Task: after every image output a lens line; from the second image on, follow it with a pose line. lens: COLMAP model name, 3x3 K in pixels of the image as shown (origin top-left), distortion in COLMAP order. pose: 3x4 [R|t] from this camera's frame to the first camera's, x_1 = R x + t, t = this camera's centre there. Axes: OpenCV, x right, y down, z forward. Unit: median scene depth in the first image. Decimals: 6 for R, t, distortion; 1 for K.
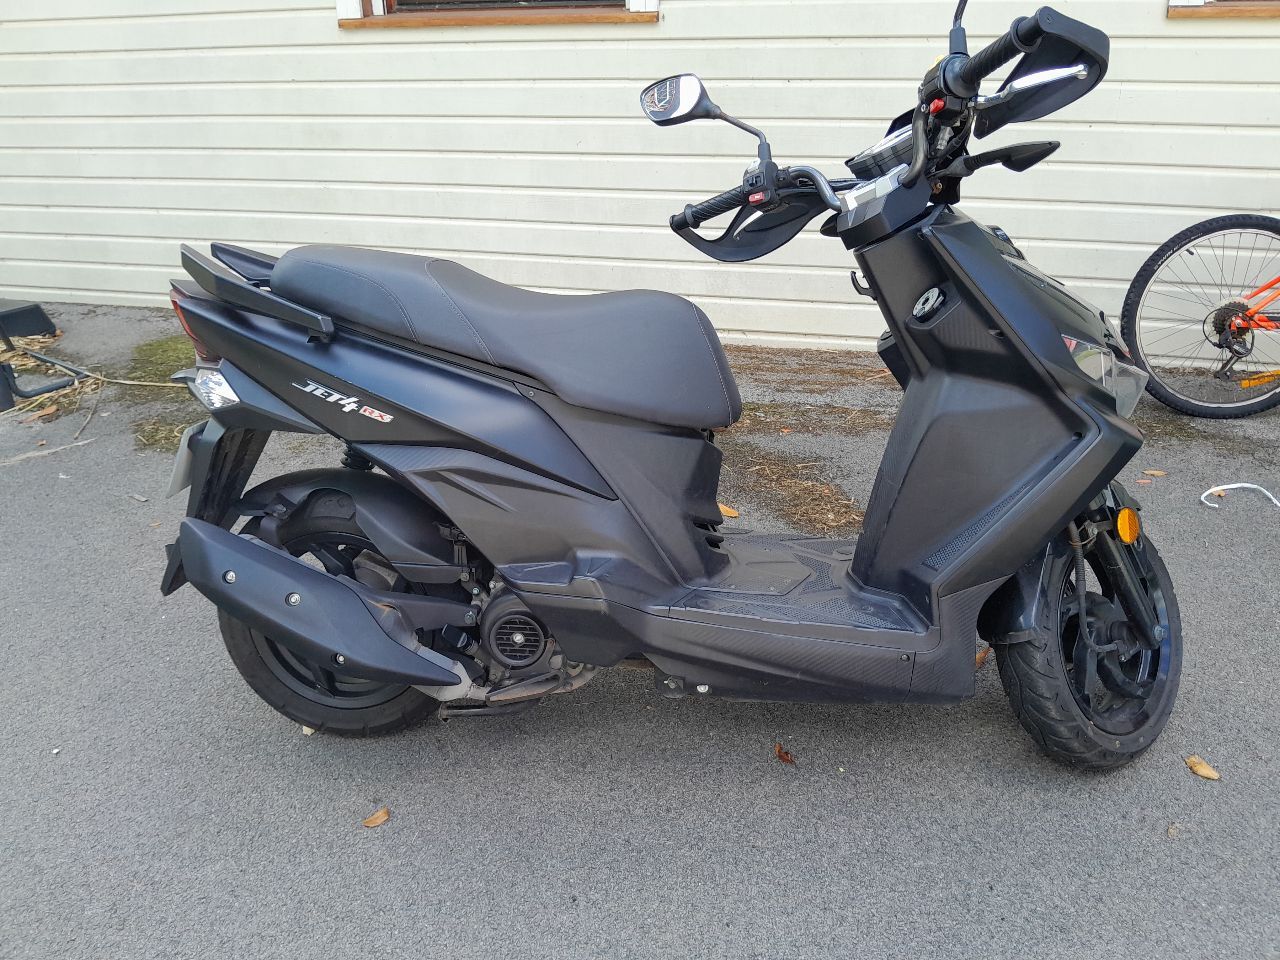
lens RADIAL K [[1035.4, 0, 645.0], [0, 1035.4, 480.6], [0, 0, 1]] dist [0.001735, -0.042619]
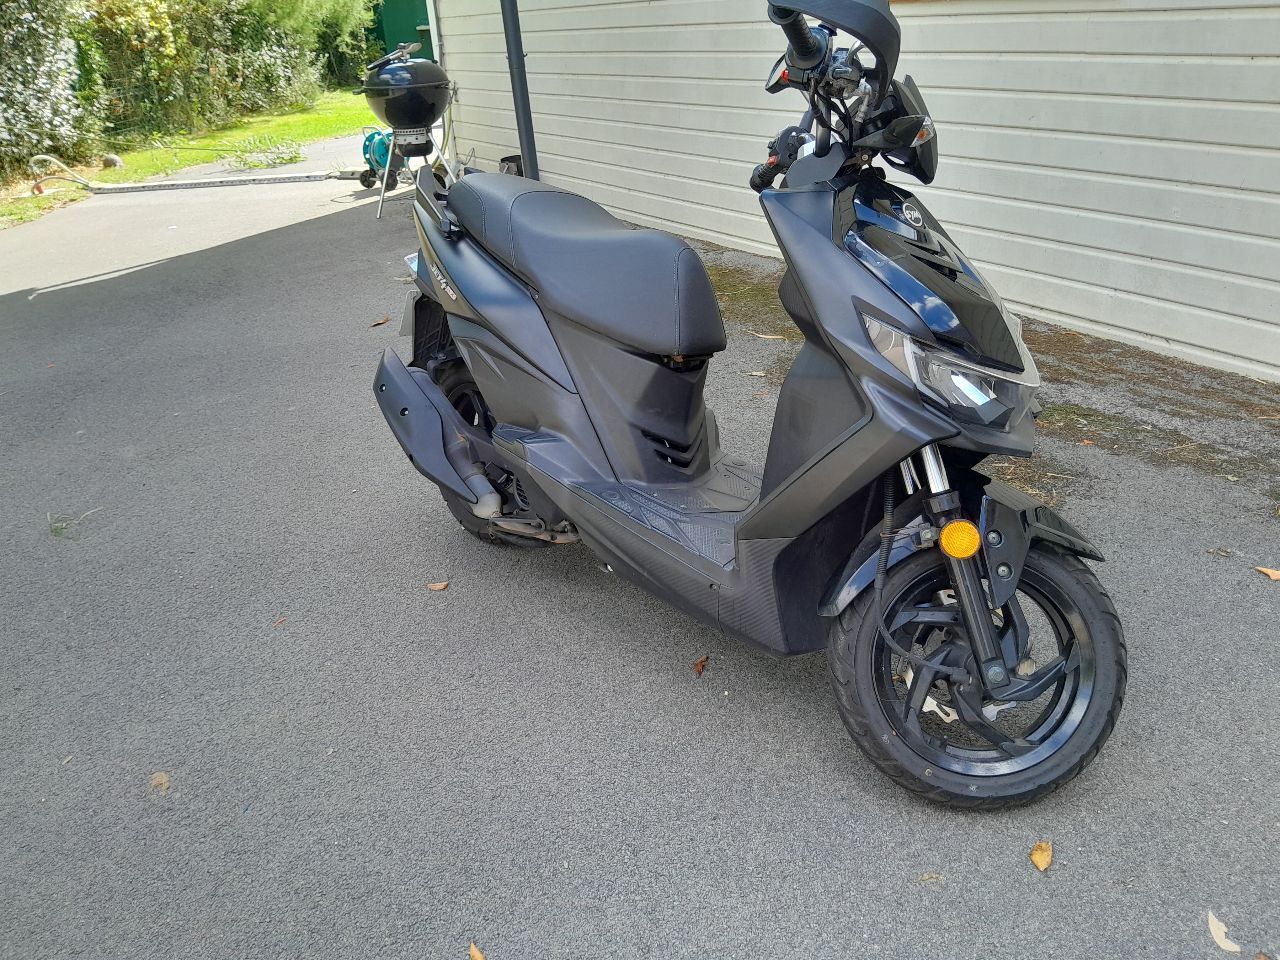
lens RADIAL K [[1035.4, 0, 645.0], [0, 1035.4, 480.6], [0, 0, 1]] dist [0.001735, -0.042619]
pose [[0.729303, 0.265718, -0.630485, 0.526180], [-0.248880, 0.961405, 0.117296, -0.029450], [0.637320, 0.071371, 0.767287, 0.064785]]
